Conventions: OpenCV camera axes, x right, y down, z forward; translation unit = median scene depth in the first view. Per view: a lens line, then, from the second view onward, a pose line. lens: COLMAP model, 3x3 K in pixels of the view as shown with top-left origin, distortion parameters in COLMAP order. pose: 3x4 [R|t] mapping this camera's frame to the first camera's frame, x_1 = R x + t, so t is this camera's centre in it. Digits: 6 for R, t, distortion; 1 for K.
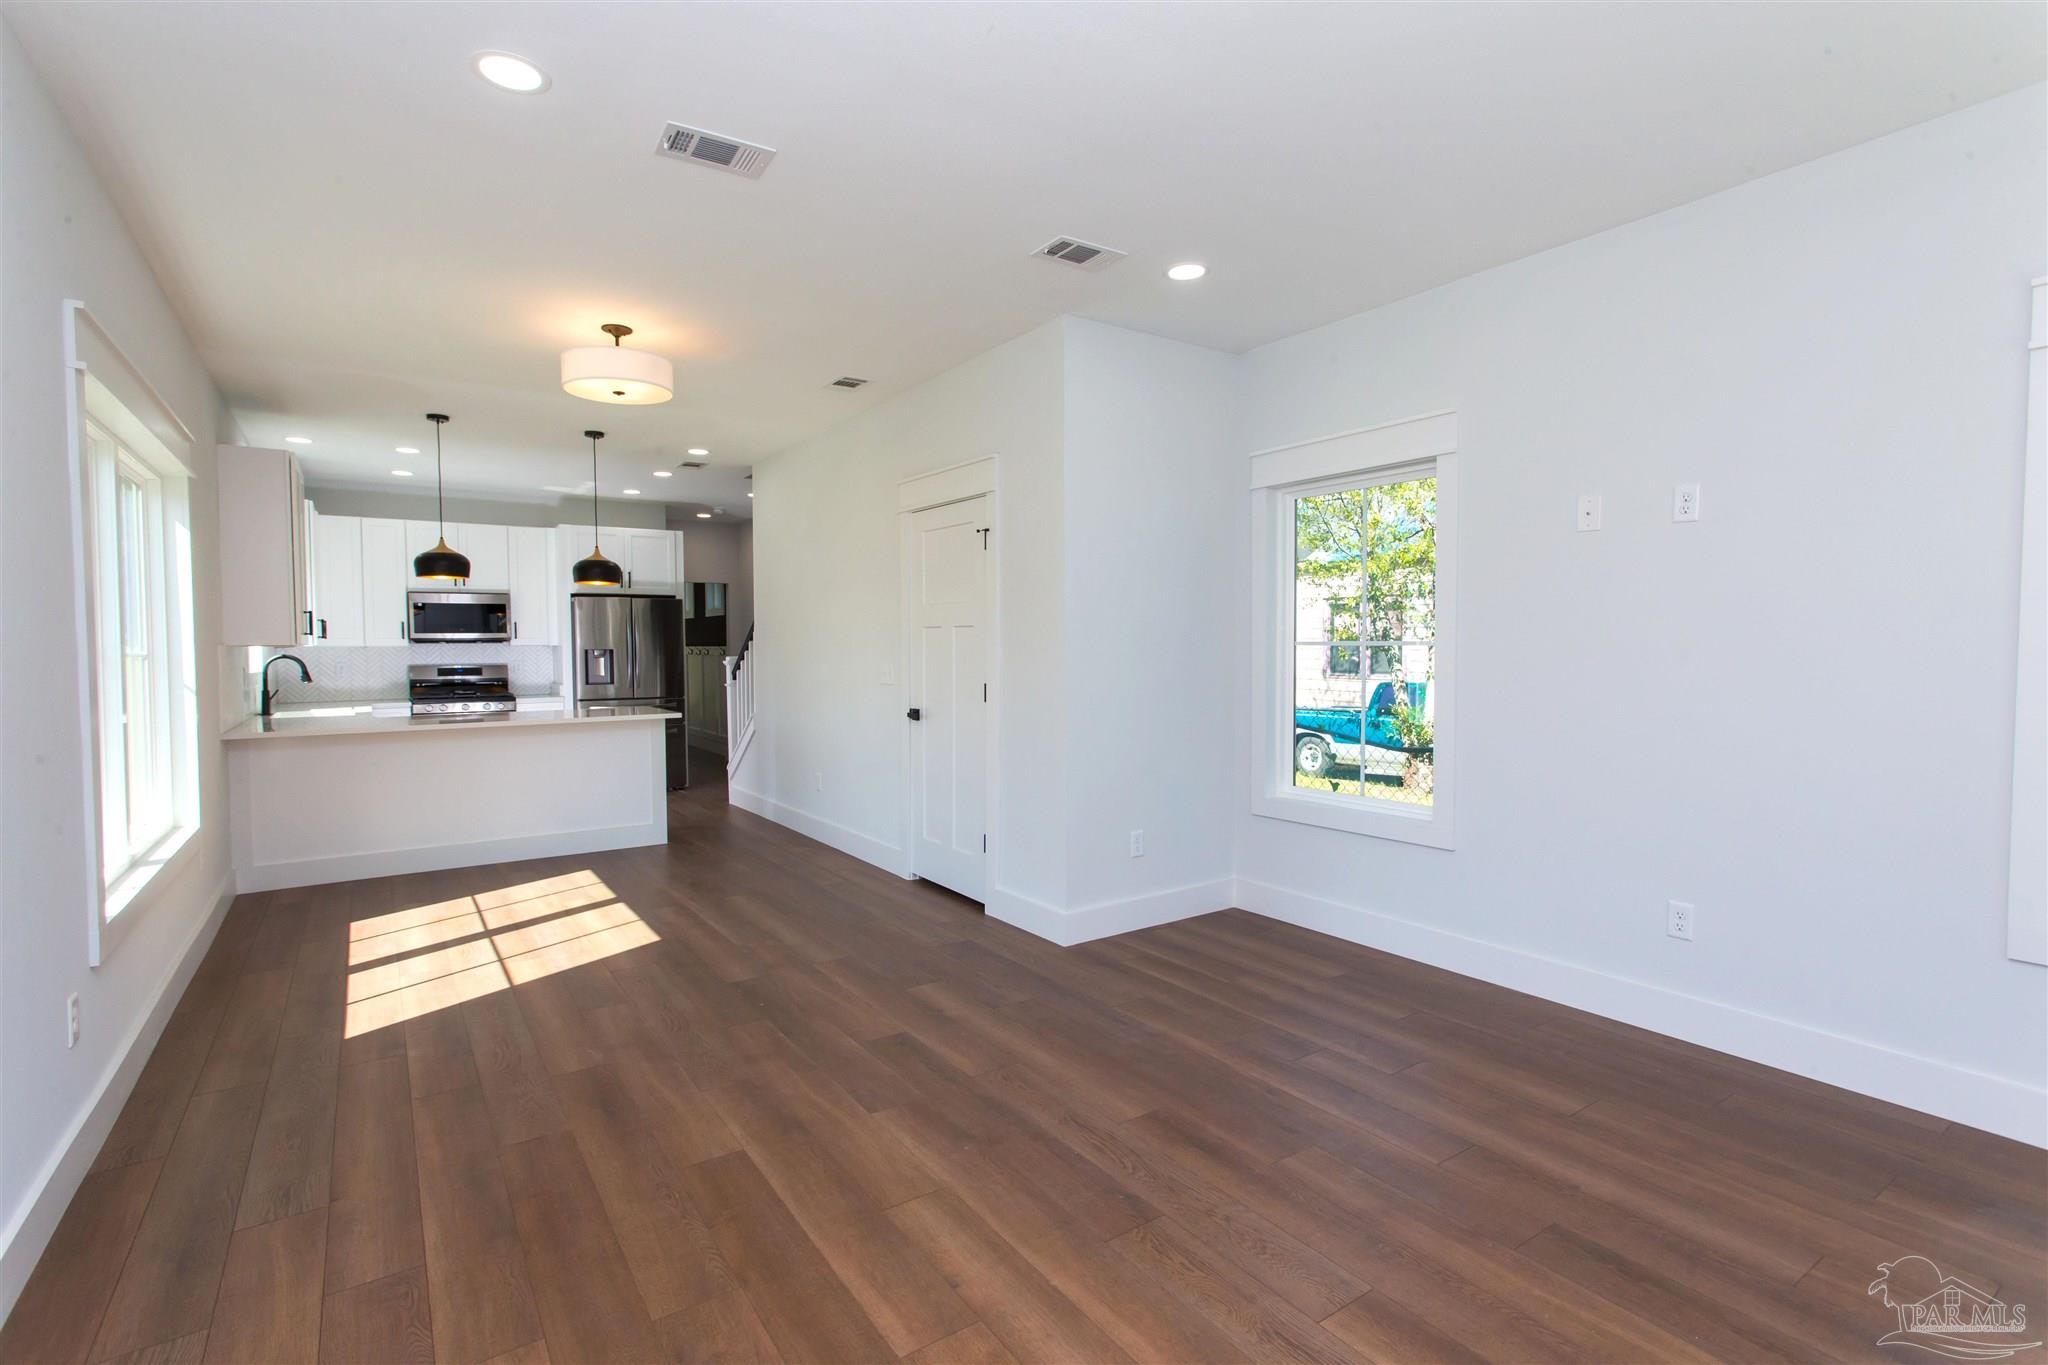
lens RADIAL K [[965.5, 0, 1024.0], [0, 965.5, 682.5], [0, 0, 1]] dist [0.009883, 0.000447]
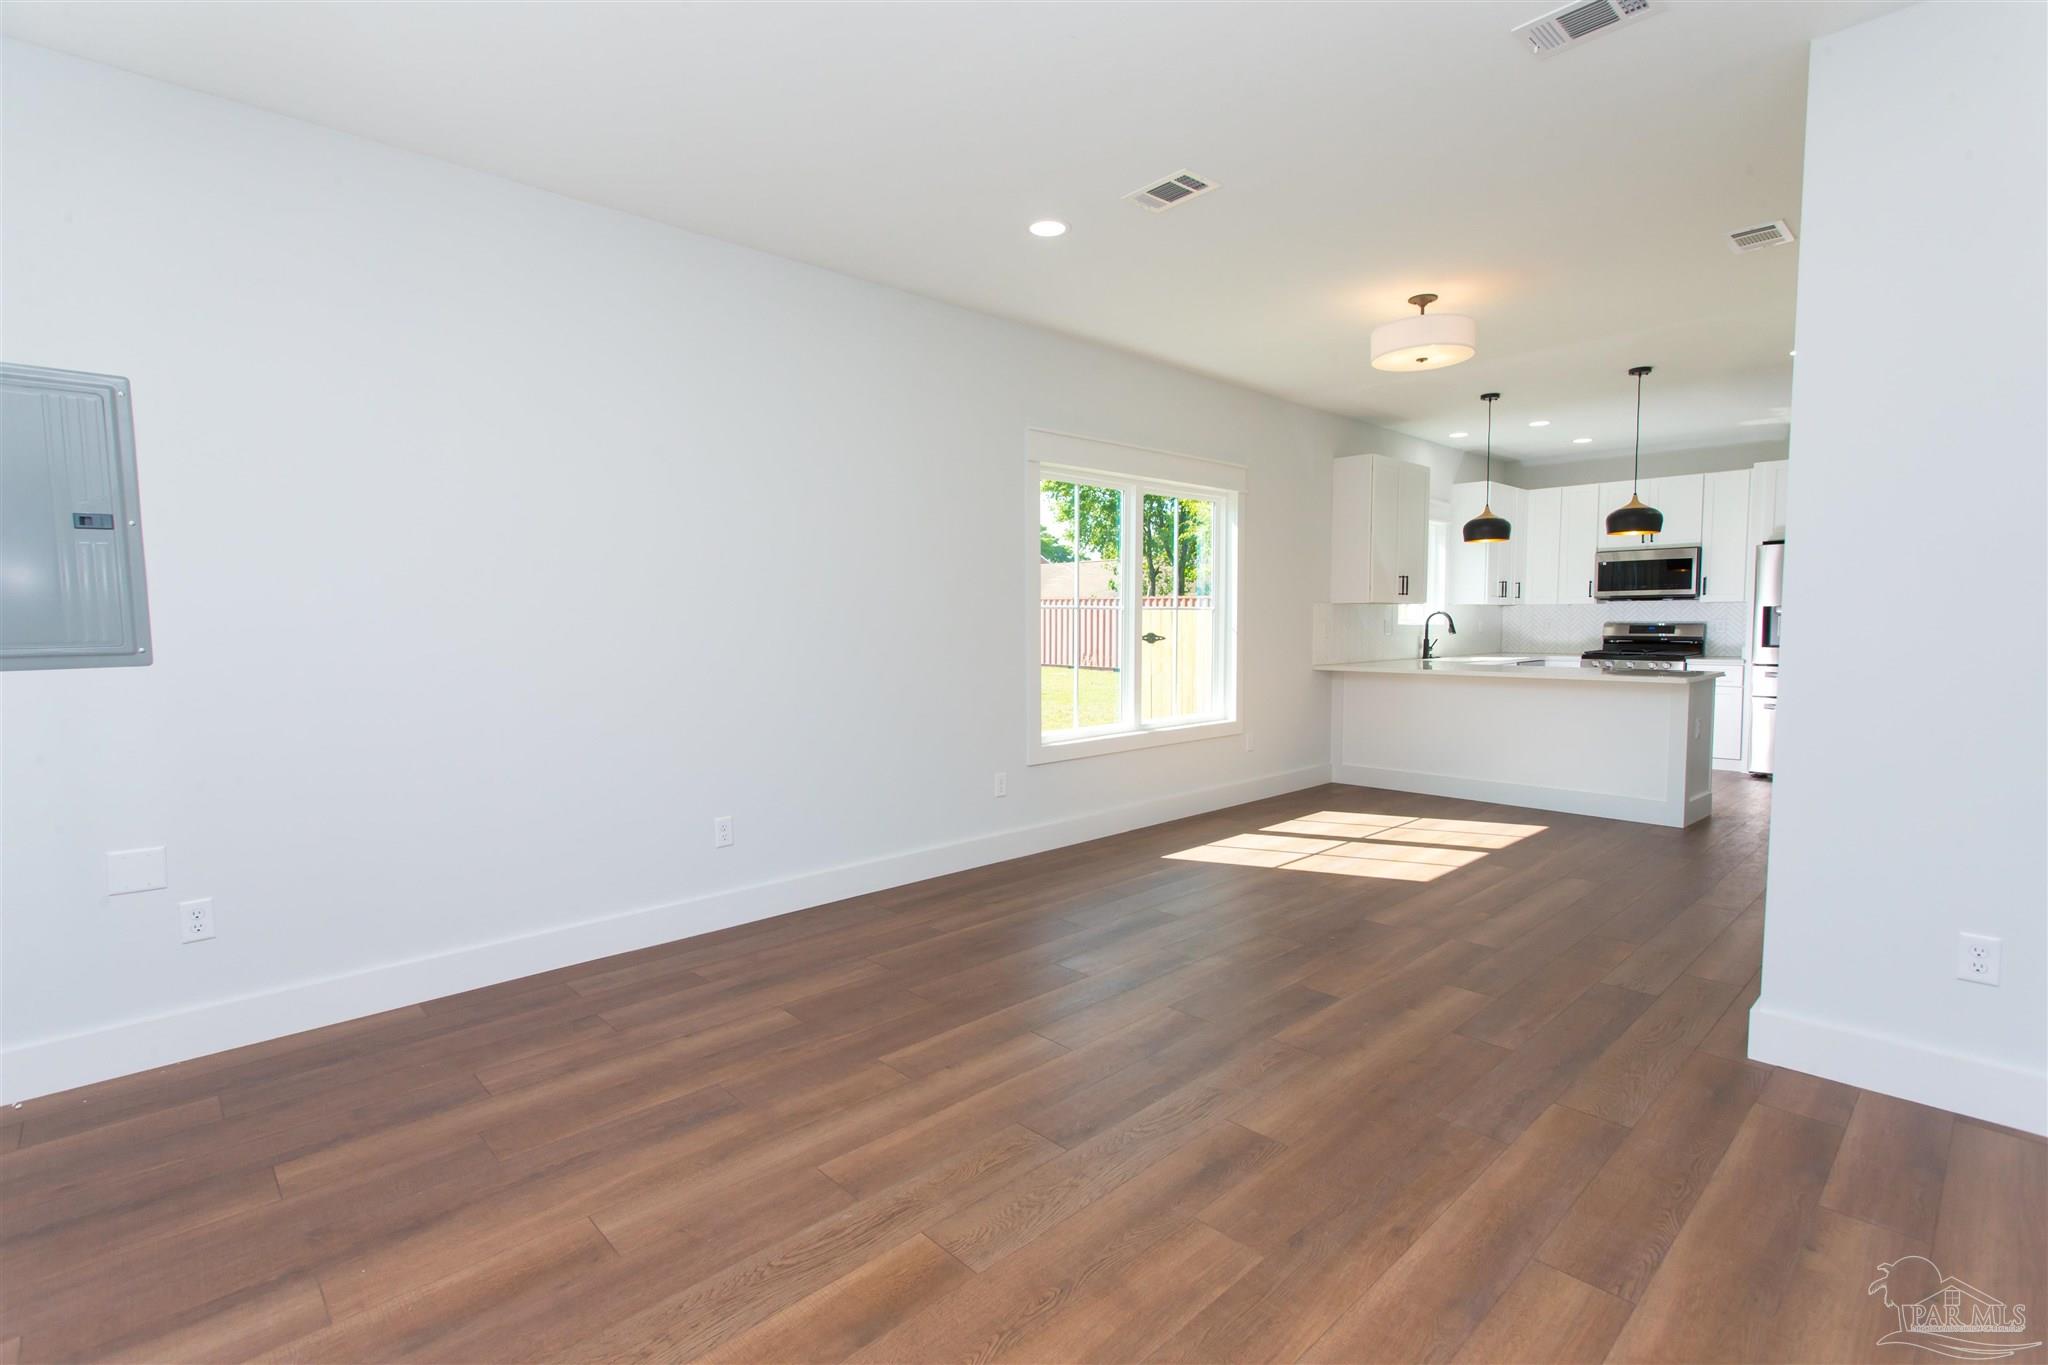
lens RADIAL K [[965.5, 0, 1024.0], [0, 965.5, 682.5], [0, 0, 1]] dist [0.009883, 0.000447]
pose [[0.160851, 0.073056, -0.984271, 0.572365], [-0.035003, 0.997052, 0.068284, -0.004313], [0.986358, 0.023469, 0.162934, 0.403265]]
